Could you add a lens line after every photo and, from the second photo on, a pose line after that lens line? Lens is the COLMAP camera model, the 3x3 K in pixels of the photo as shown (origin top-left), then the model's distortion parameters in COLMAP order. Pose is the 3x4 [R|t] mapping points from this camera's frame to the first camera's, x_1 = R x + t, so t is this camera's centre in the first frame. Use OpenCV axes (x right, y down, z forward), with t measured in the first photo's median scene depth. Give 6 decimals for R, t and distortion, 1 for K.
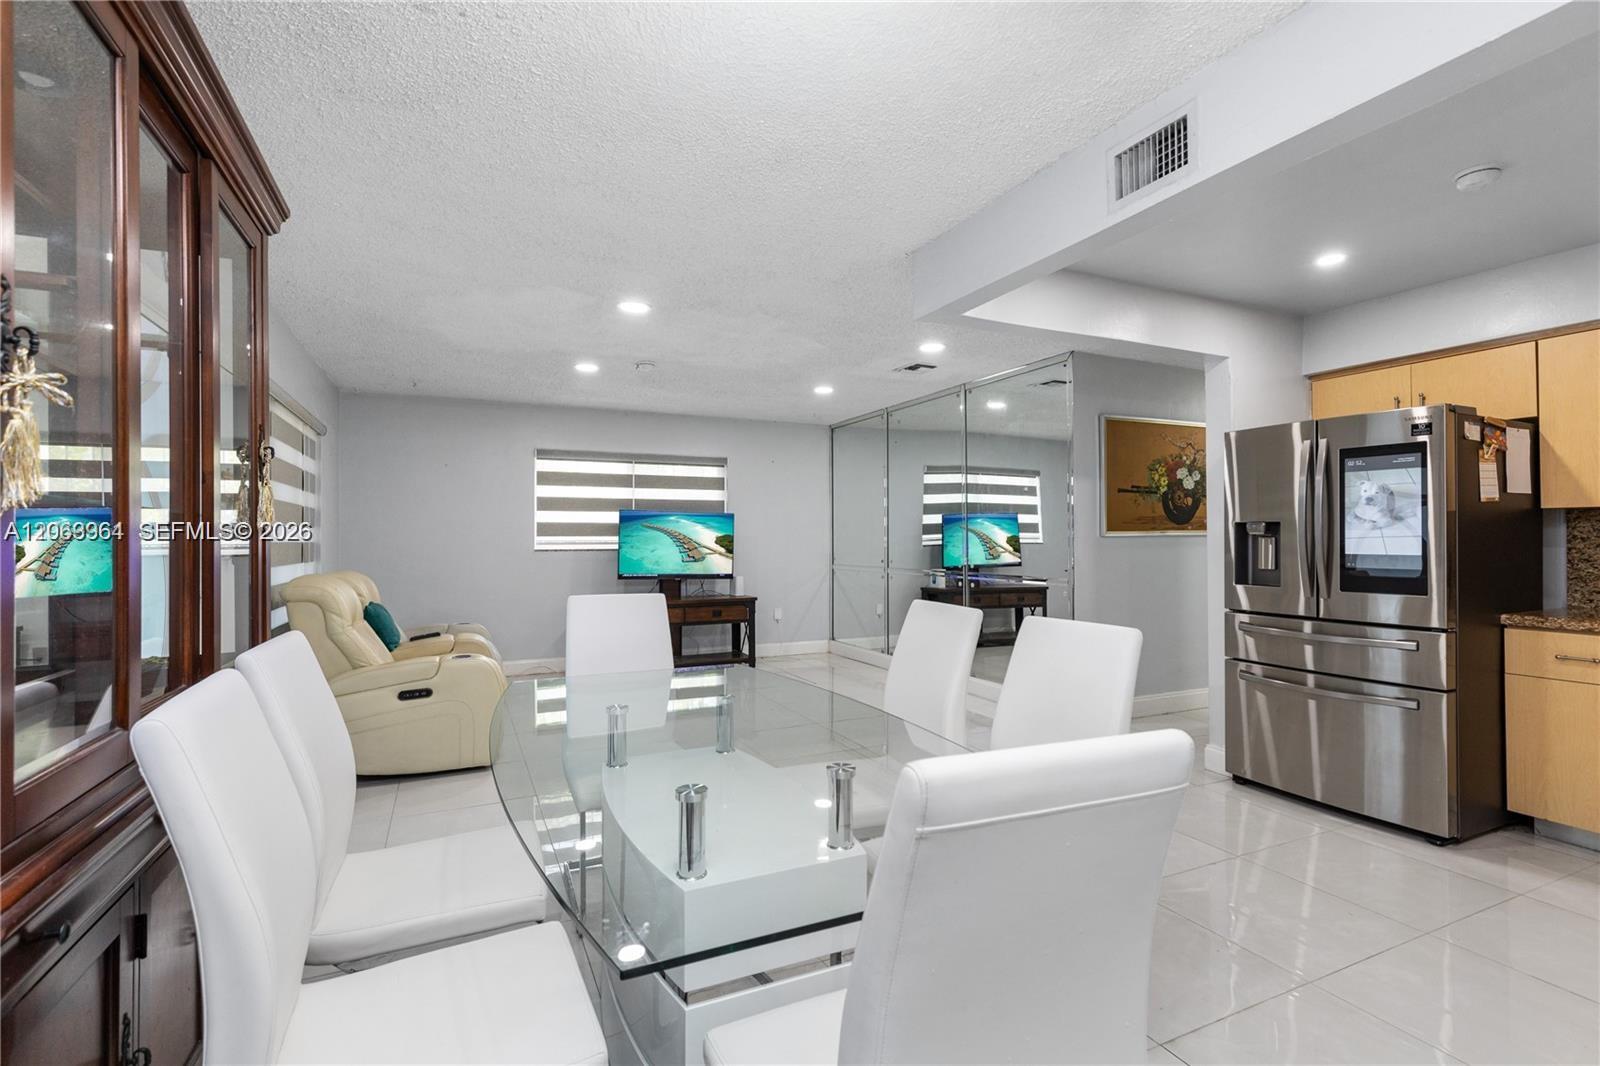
lens RADIAL K [[723.0, 0, 787.7], [0, 723.0, 528.5], [0, 0, 1]] dist [0.003177, -0.000209]
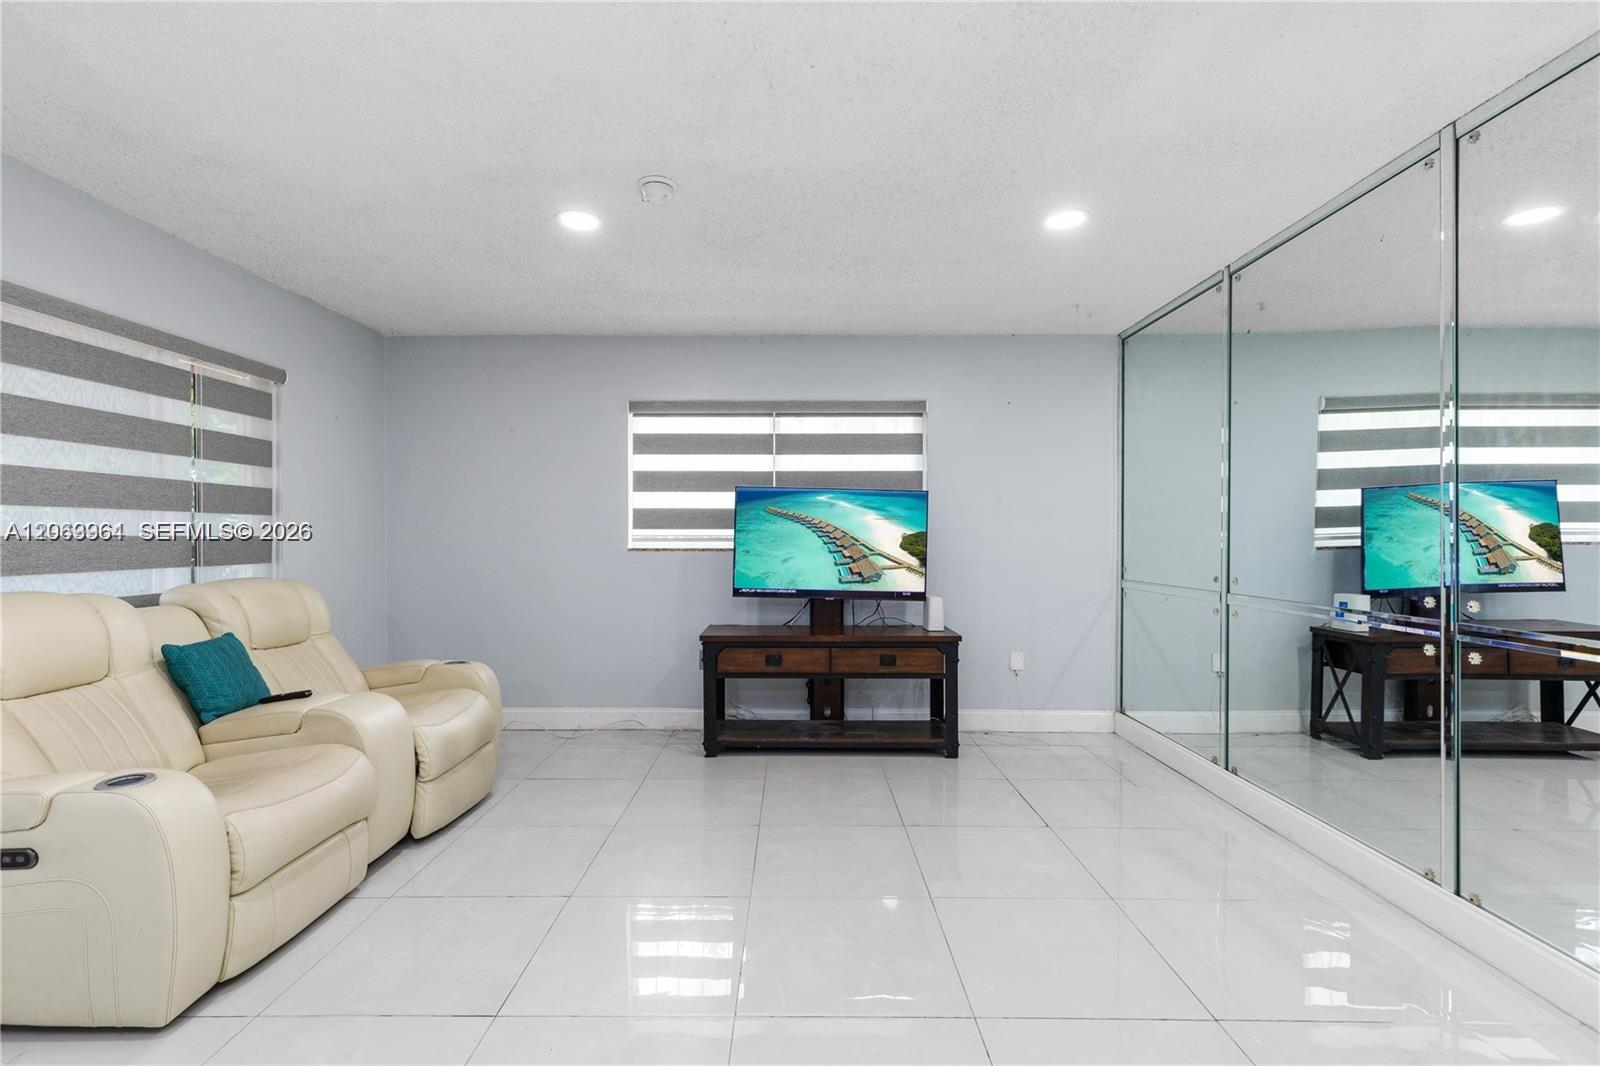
lens RADIAL K [[722.8, 0, 794.7], [0, 722.8, 537.1], [0, 0, 1]] dist [0.002493, 0.000134]
pose [[0.904623, 0.004970, -0.426183, 0.079777], [0.002723, 0.999844, 0.017440, 0.006583], [0.426203, -0.016937, 0.904469, 0.420783]]
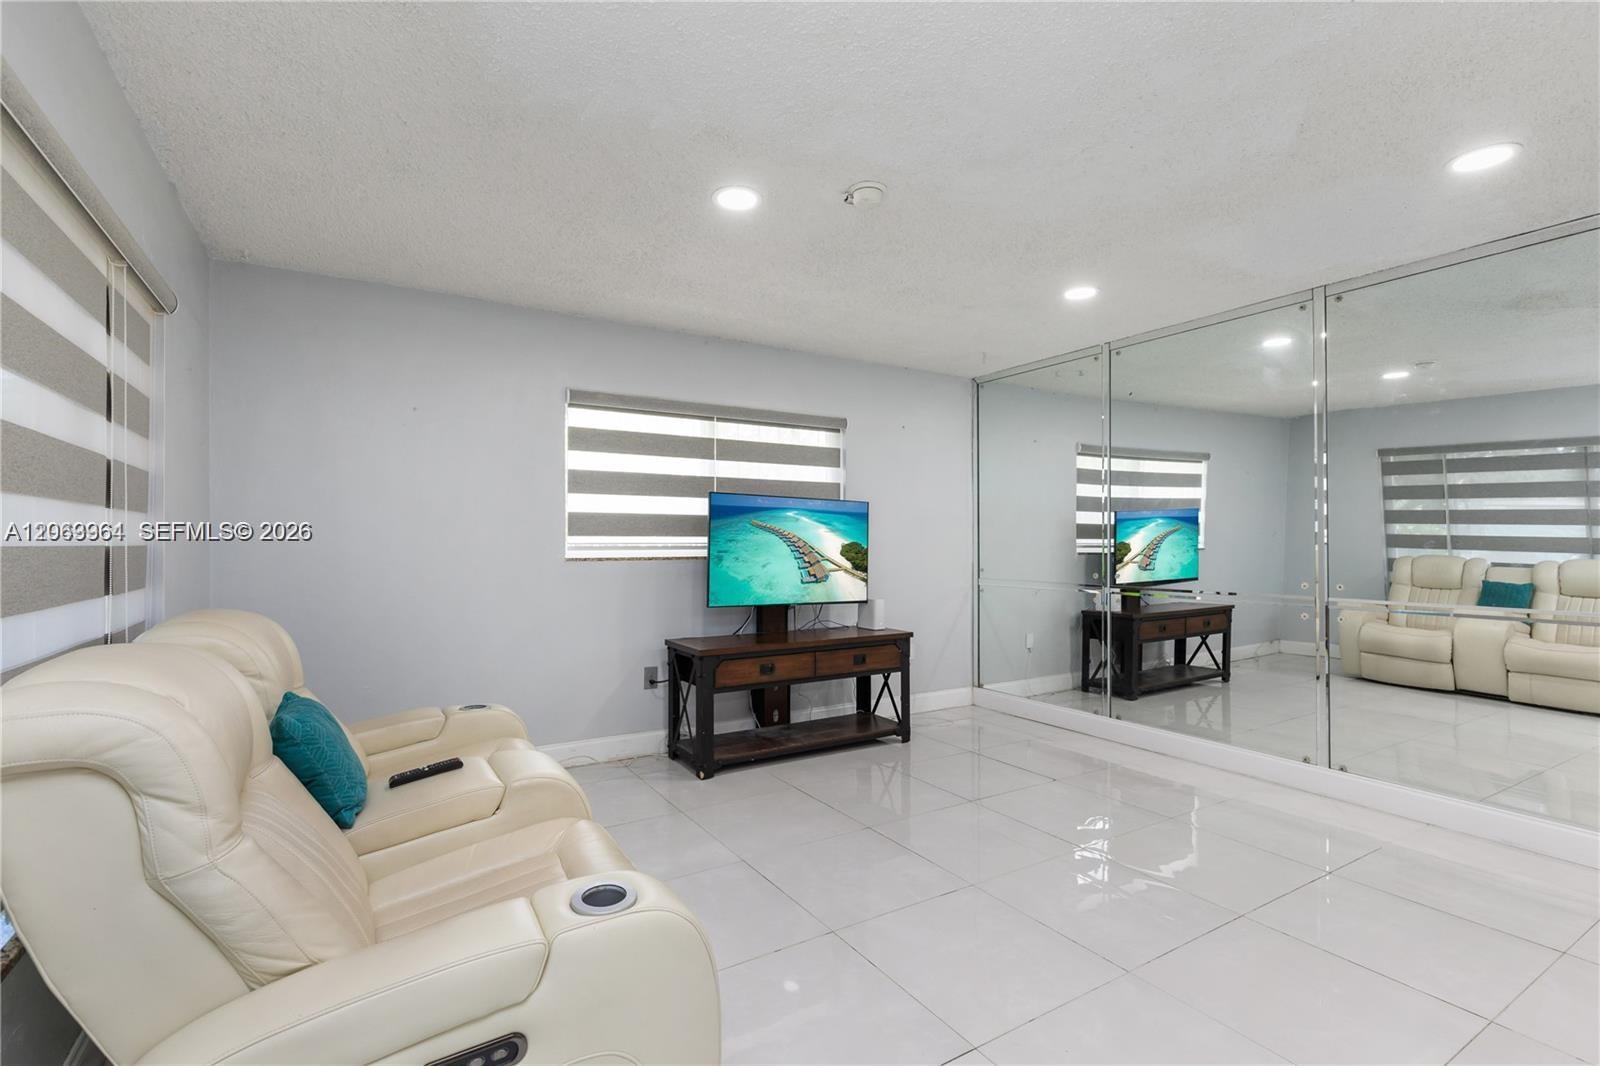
lens RADIAL K [[717.7, 0, 786.4], [0, 717.7, 544.5], [0, 0, 1]] dist [0.003185, 0.000169]
pose [[0.993496, 0.004390, 0.113782, -0.223521], [-0.005932, 0.999895, 0.013220, 0.008474], [-0.113712, -0.013809, 0.993418, 0.371117]]
